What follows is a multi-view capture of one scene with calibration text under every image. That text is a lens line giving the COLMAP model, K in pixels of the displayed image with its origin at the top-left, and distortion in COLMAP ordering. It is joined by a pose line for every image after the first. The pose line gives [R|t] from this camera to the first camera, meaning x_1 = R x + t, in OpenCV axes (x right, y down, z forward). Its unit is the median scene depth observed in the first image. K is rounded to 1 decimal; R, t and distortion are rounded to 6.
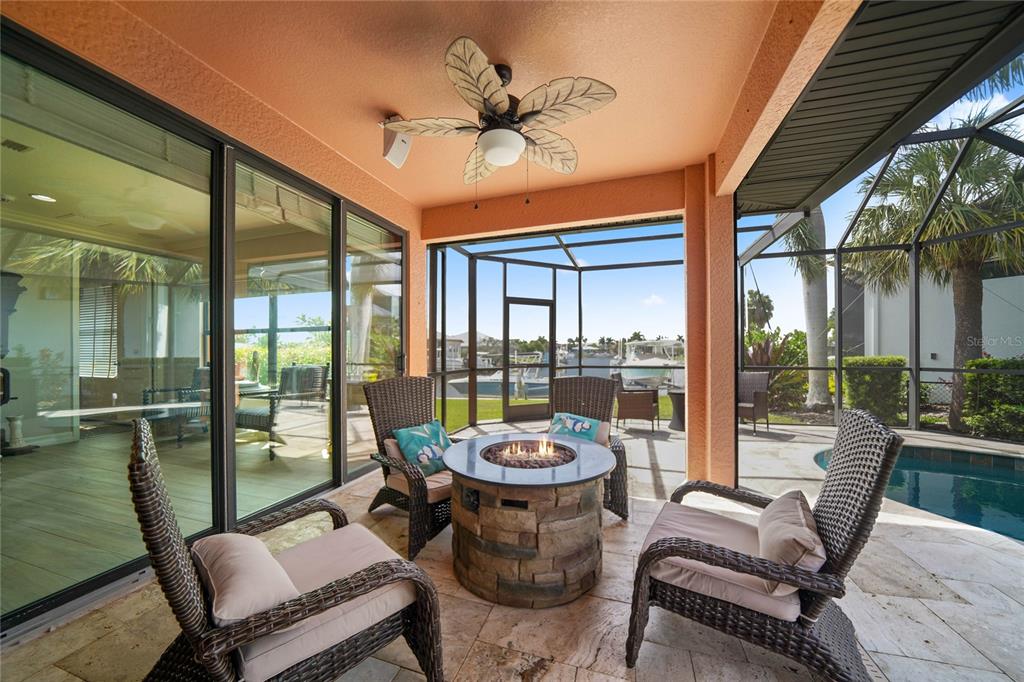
lens RADIAL K [[361.6, 0, 517.7], [0, 361.6, 348.9], [0, 0, 1]] dist [-0.015289, 0.001827]
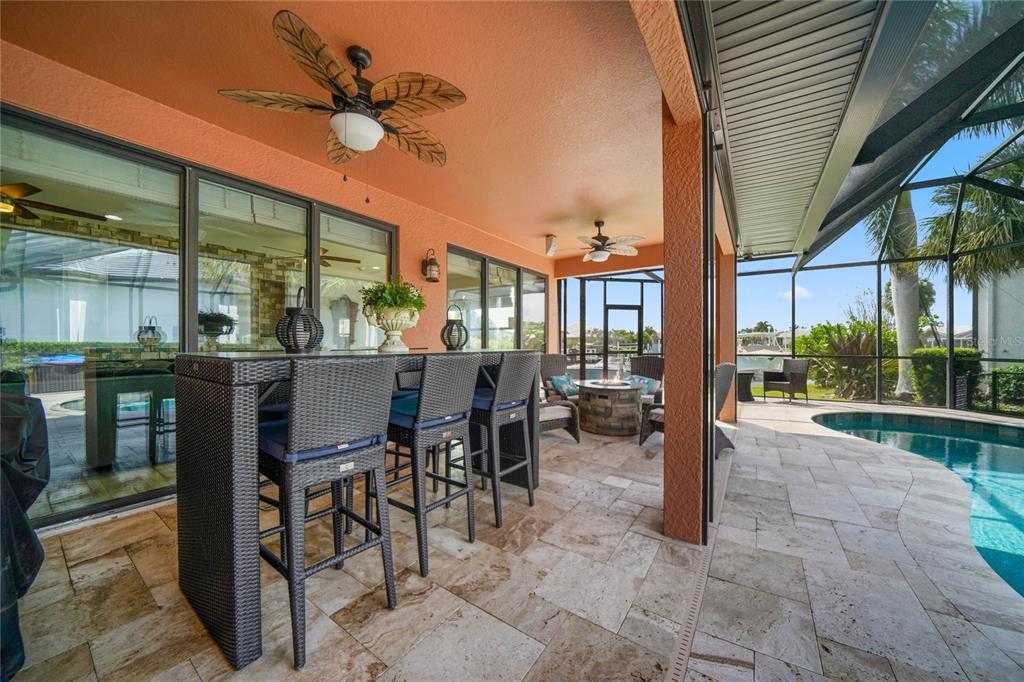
lens RADIAL K [[361.6, 0, 518.0], [0, 361.6, 344.4], [0, 0, 1]] dist [-0.015289, 0.001827]
pose [[0.959634, 0.006179, -0.281185, 0.052657], [-0.002831, 0.999920, 0.012312, -0.001219], [0.281239, -0.011019, 0.959574, -0.686940]]
